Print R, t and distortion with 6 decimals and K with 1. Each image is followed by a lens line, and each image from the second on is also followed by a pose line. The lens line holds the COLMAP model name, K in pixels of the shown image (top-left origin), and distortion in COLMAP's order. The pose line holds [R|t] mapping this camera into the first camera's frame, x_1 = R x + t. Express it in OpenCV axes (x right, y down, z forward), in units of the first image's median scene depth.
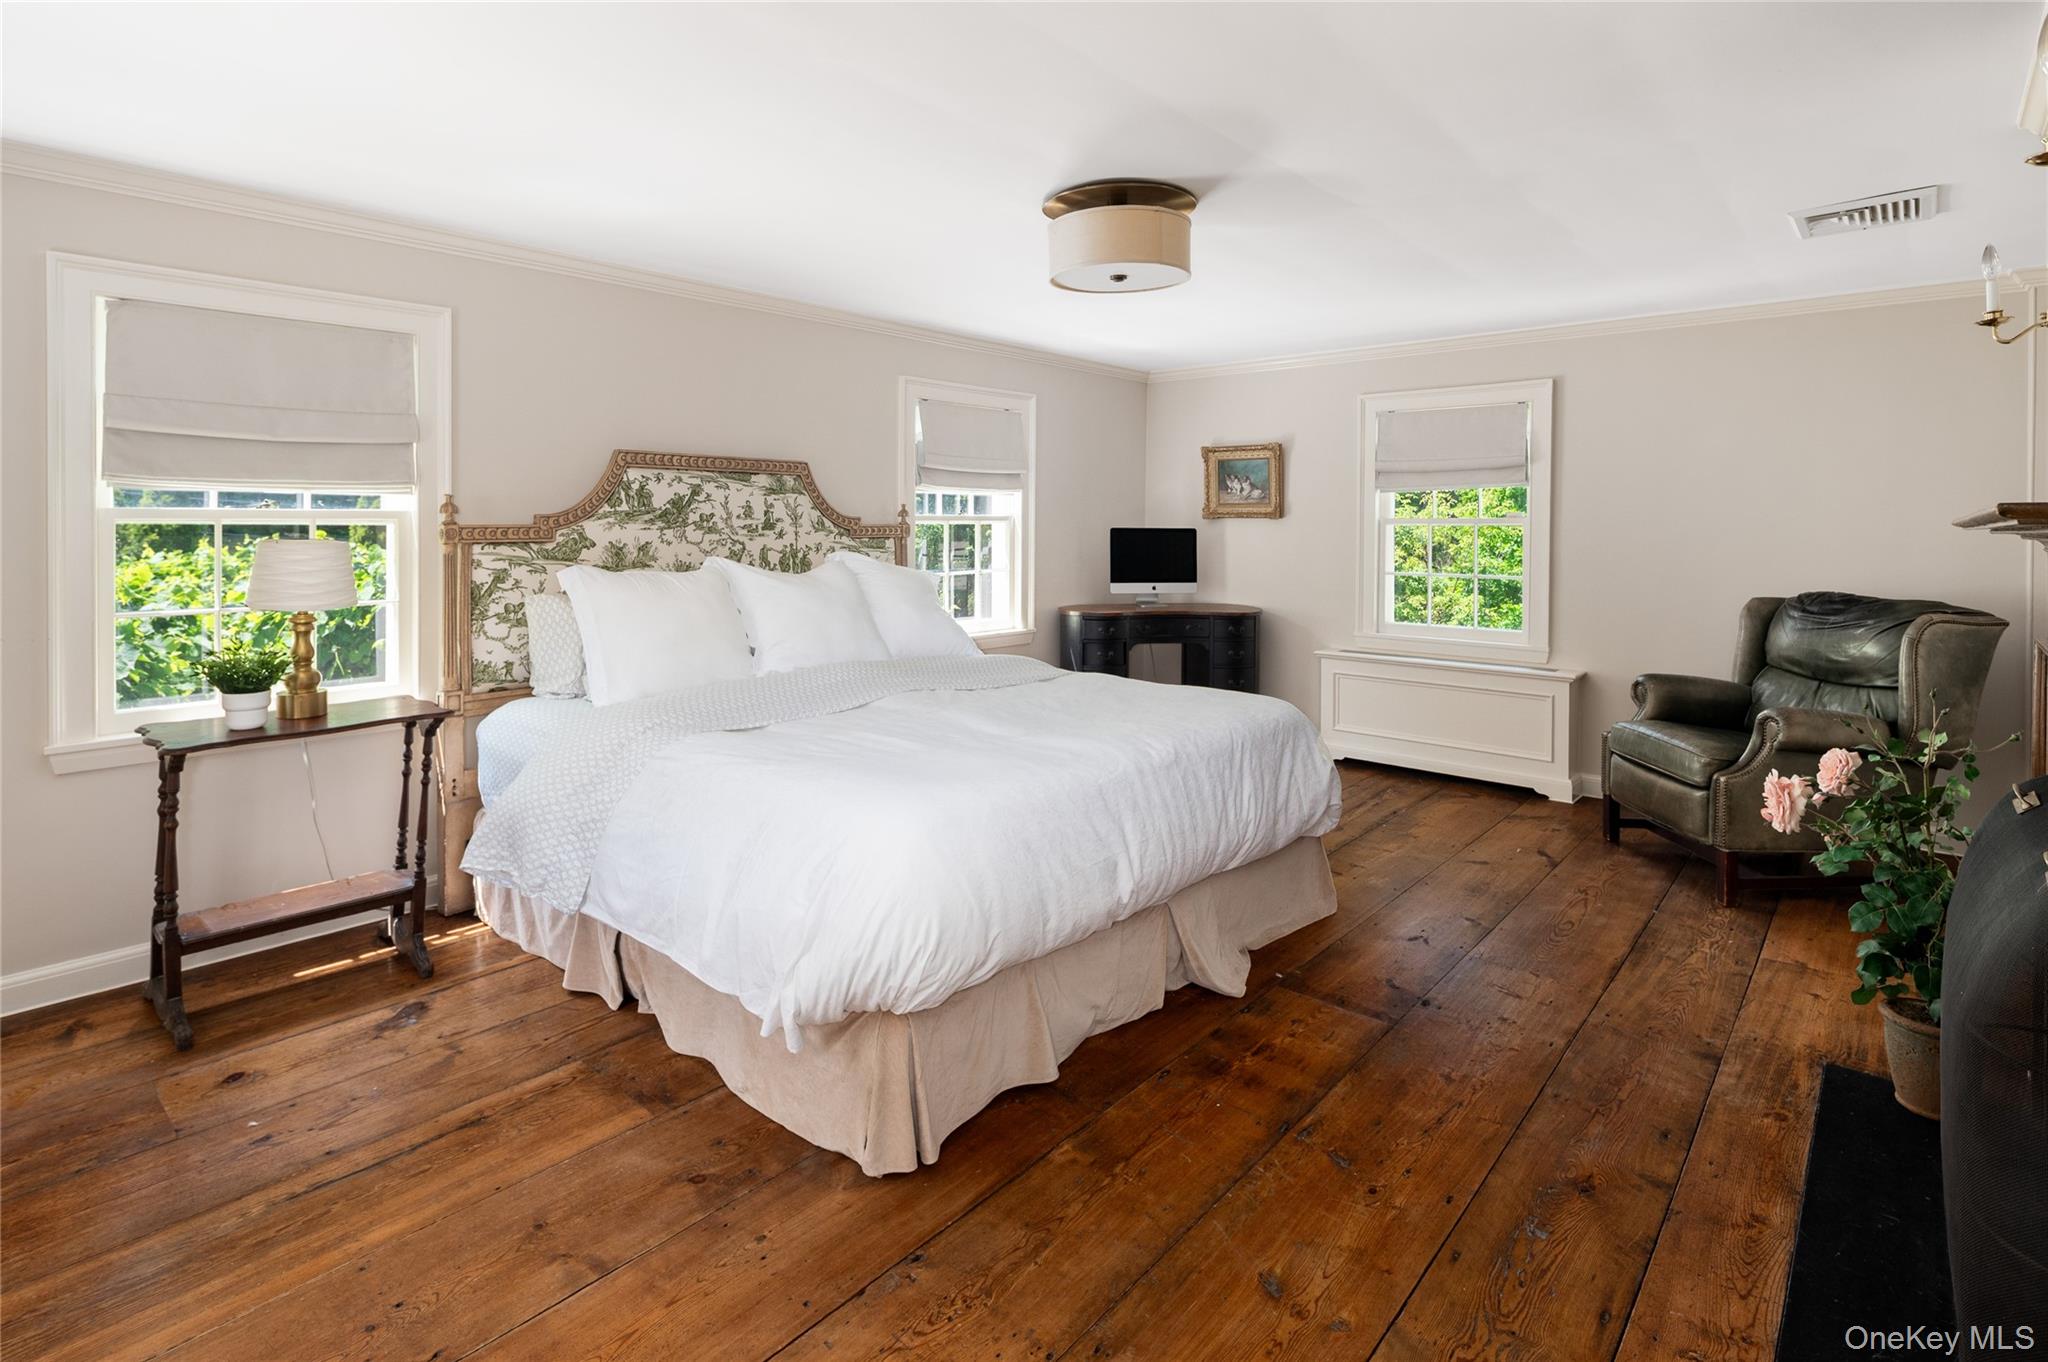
lens RADIAL K [[1000.6, 0, 1017.4], [0, 1000.6, 517.9], [0, 0, 1]] dist [0.004387, -0.000668]
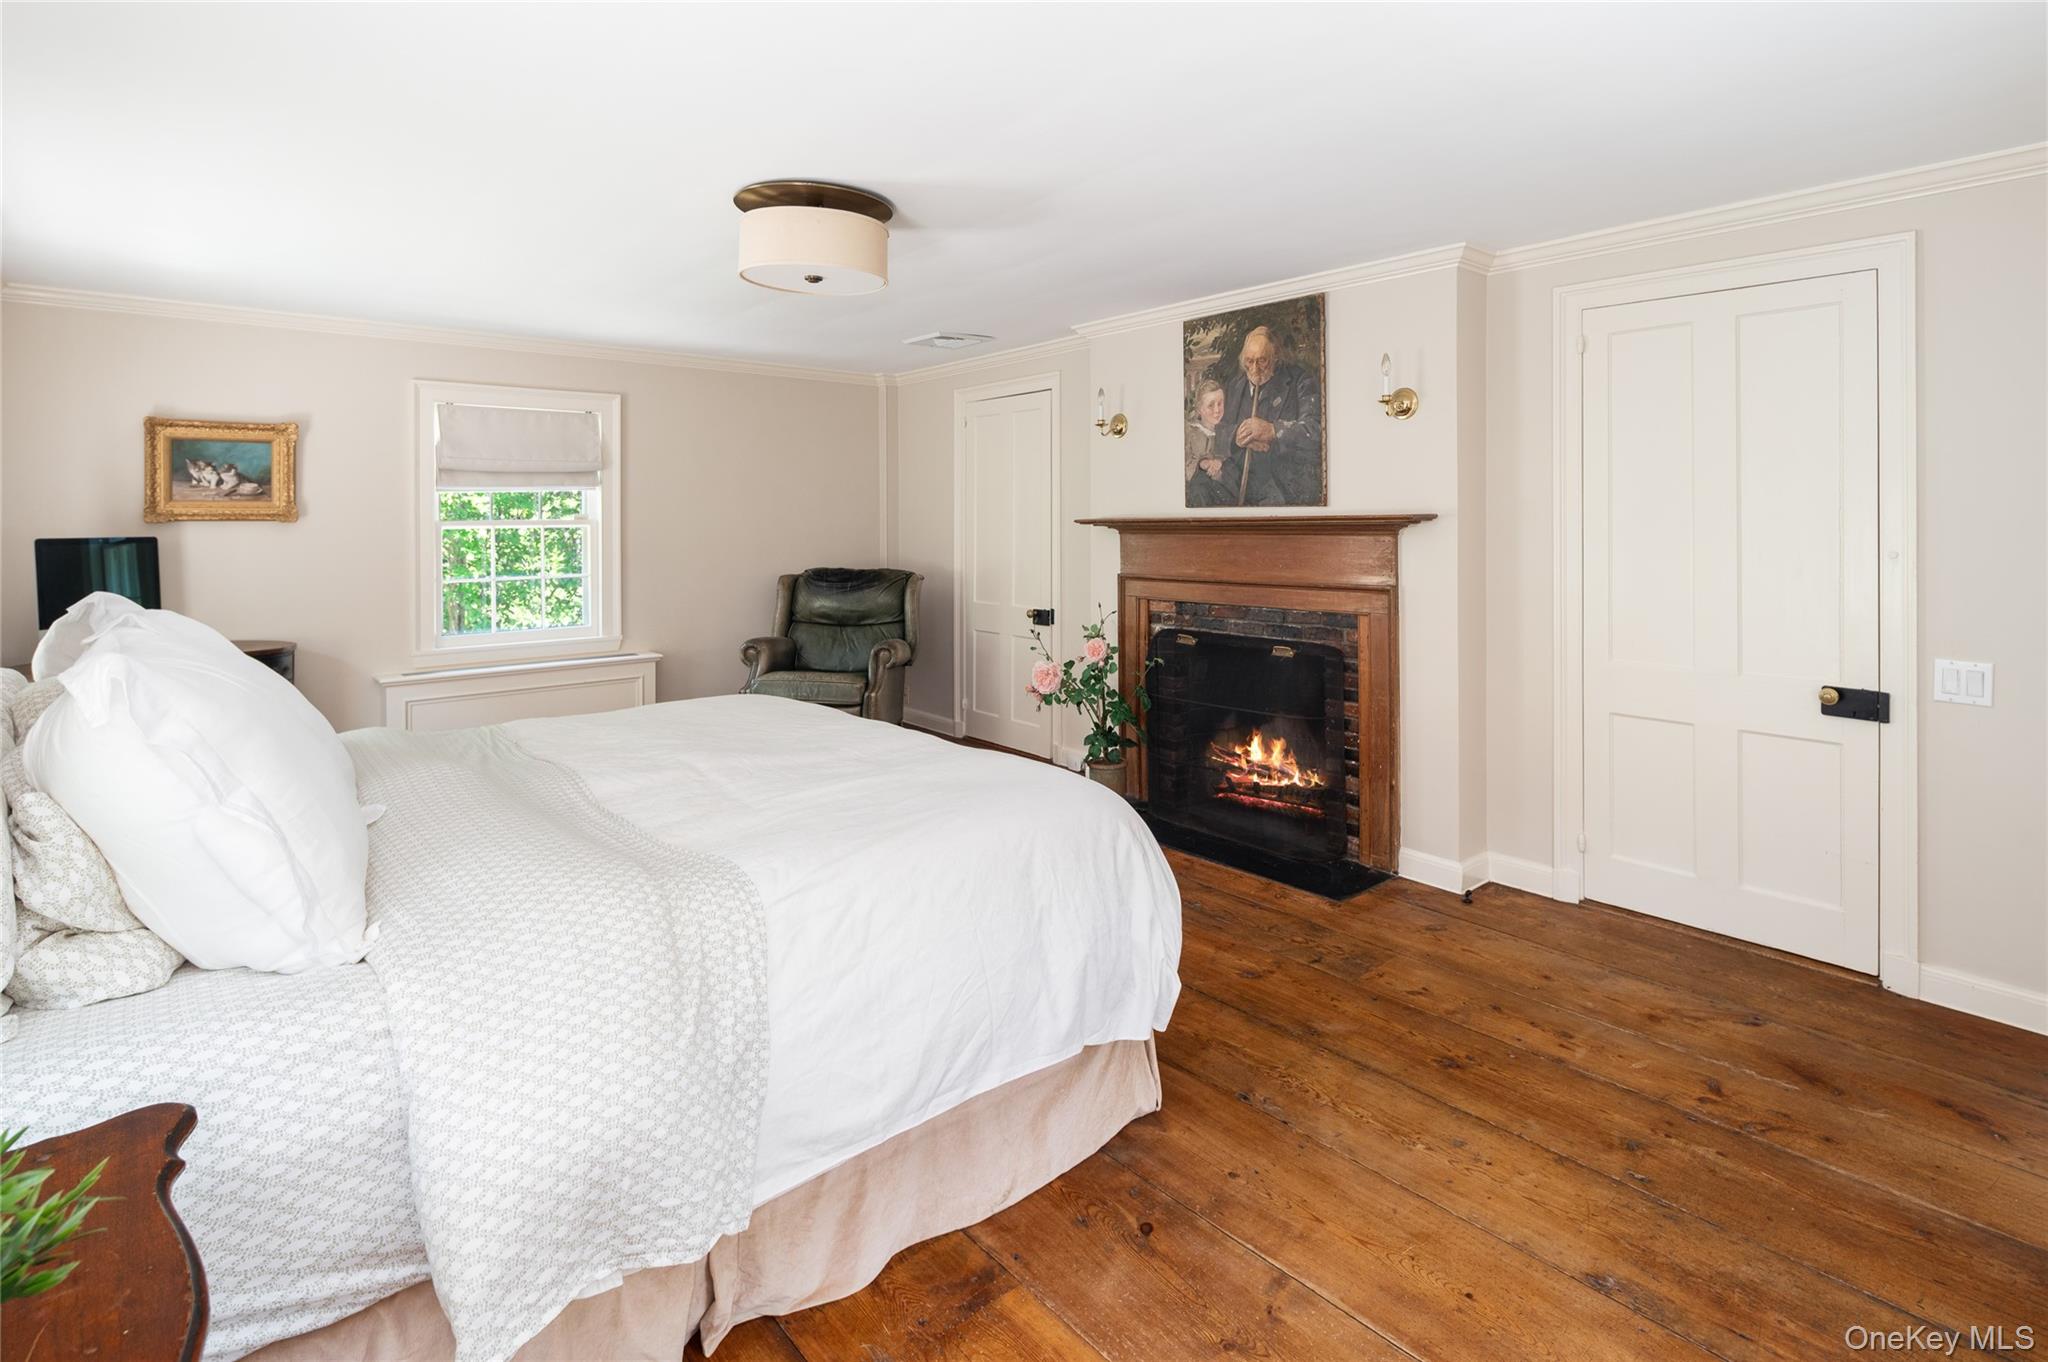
lens RADIAL K [[1000.6, 0, 1017.4], [0, 1000.6, 517.9], [0, 0, 1]] dist [0.004387, -0.000668]
pose [[0.143058, -0.002501, 0.989711, -0.619675], [0.001018, 0.999997, 0.002380, -0.004859], [-0.989714, 0.000668, 0.143060, 0.481854]]
